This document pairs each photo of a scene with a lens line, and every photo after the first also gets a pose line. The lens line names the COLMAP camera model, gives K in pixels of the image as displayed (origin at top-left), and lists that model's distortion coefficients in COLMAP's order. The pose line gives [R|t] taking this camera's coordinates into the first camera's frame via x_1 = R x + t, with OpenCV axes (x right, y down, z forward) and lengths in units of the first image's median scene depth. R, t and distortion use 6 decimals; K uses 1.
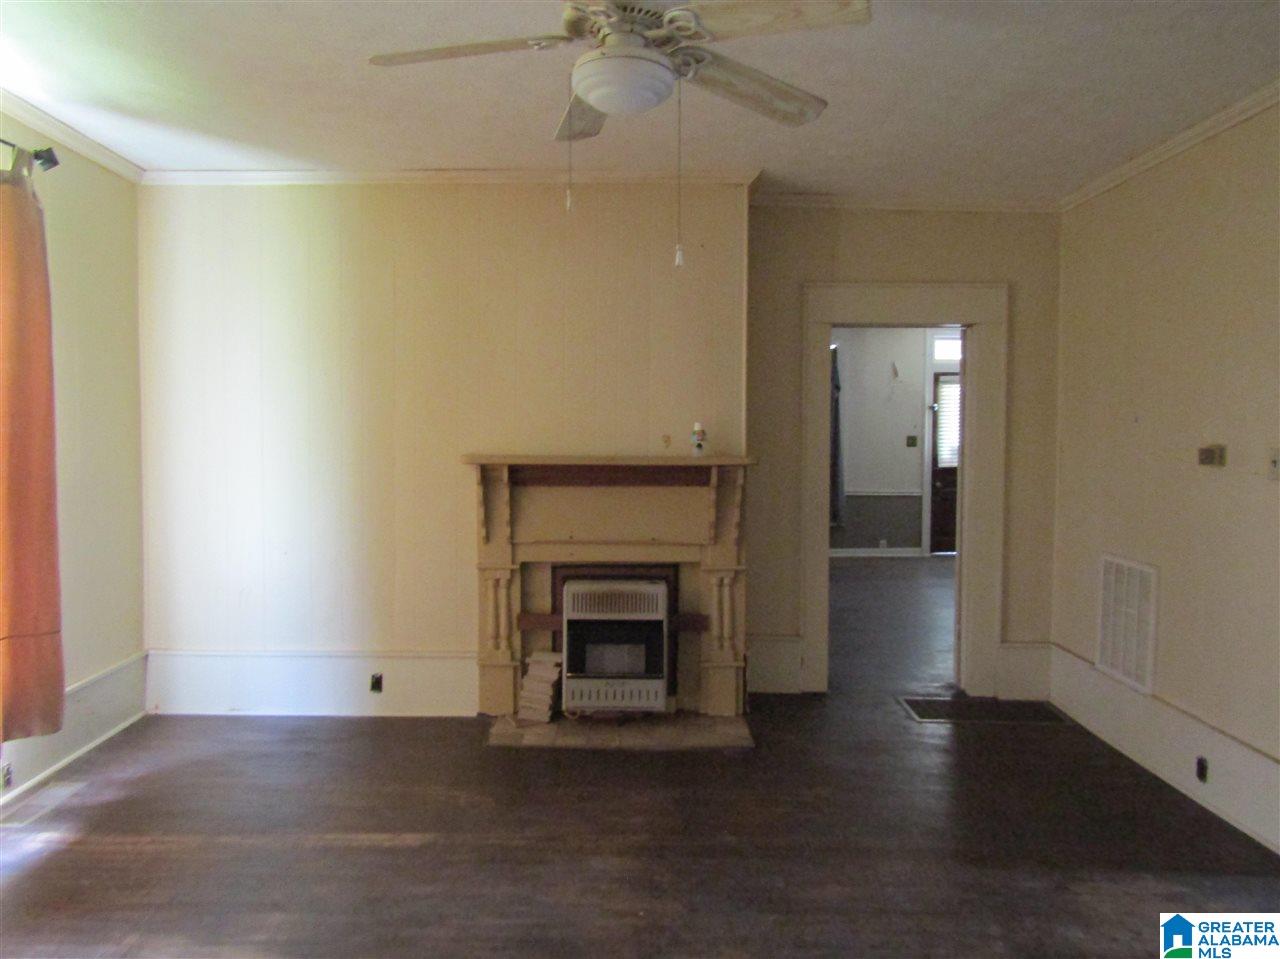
lens RADIAL K [[925.7, 0, 640.0], [0, 925.7, 479.5], [0, 0, 1]] dist [-0.009780, -0.004240]
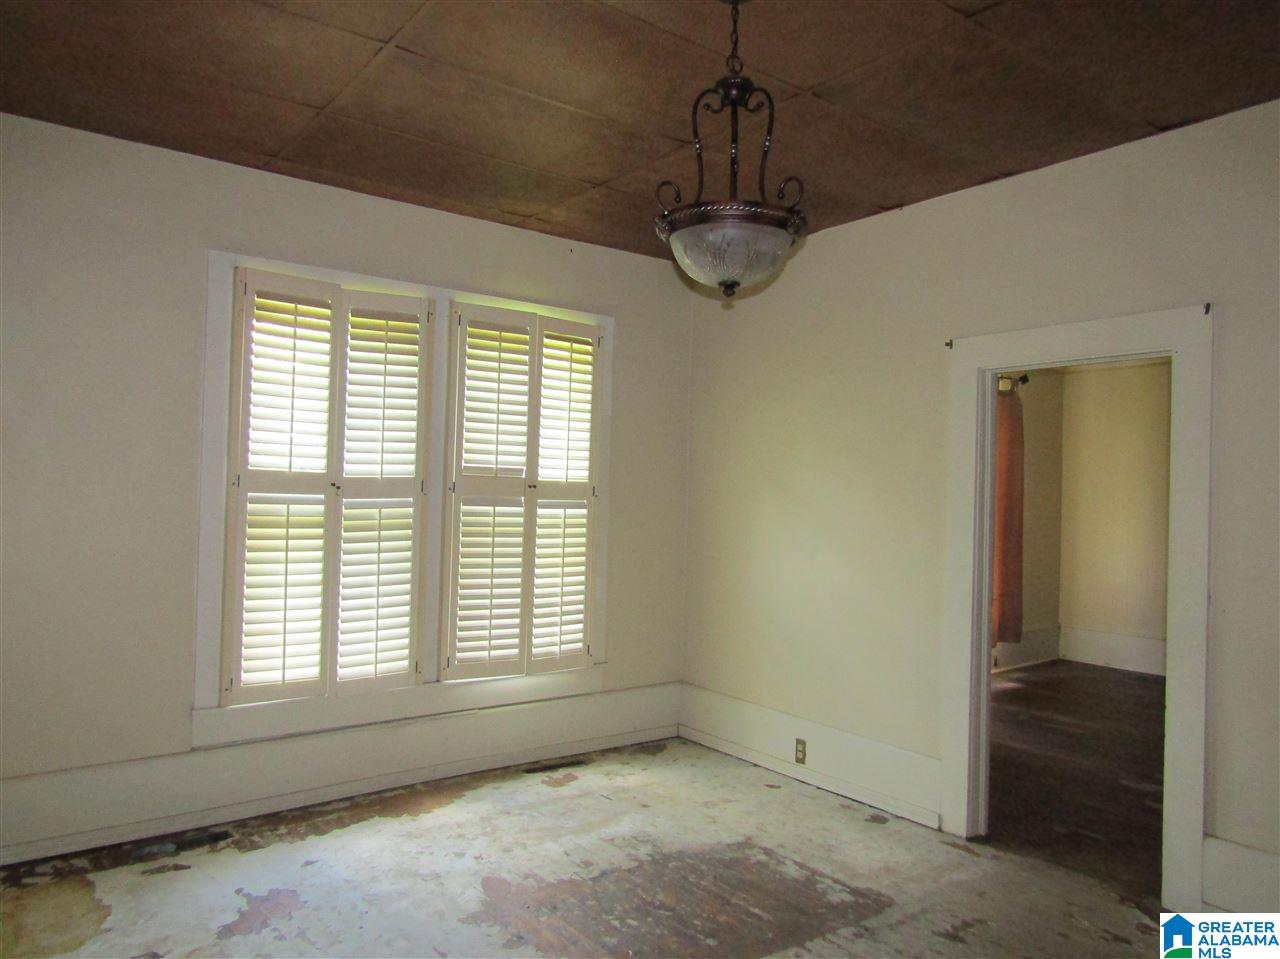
lens RADIAL K [[925.7, 0, 640.0], [0, 925.7, 479.5], [0, 0, 1]] dist [-0.009780, -0.004240]
pose [[0.585194, 0.000556, -0.810893, 0.573102], [-0.069115, 0.996395, -0.049194, 0.044029], [0.807943, 0.084833, 0.583123, -0.957429]]
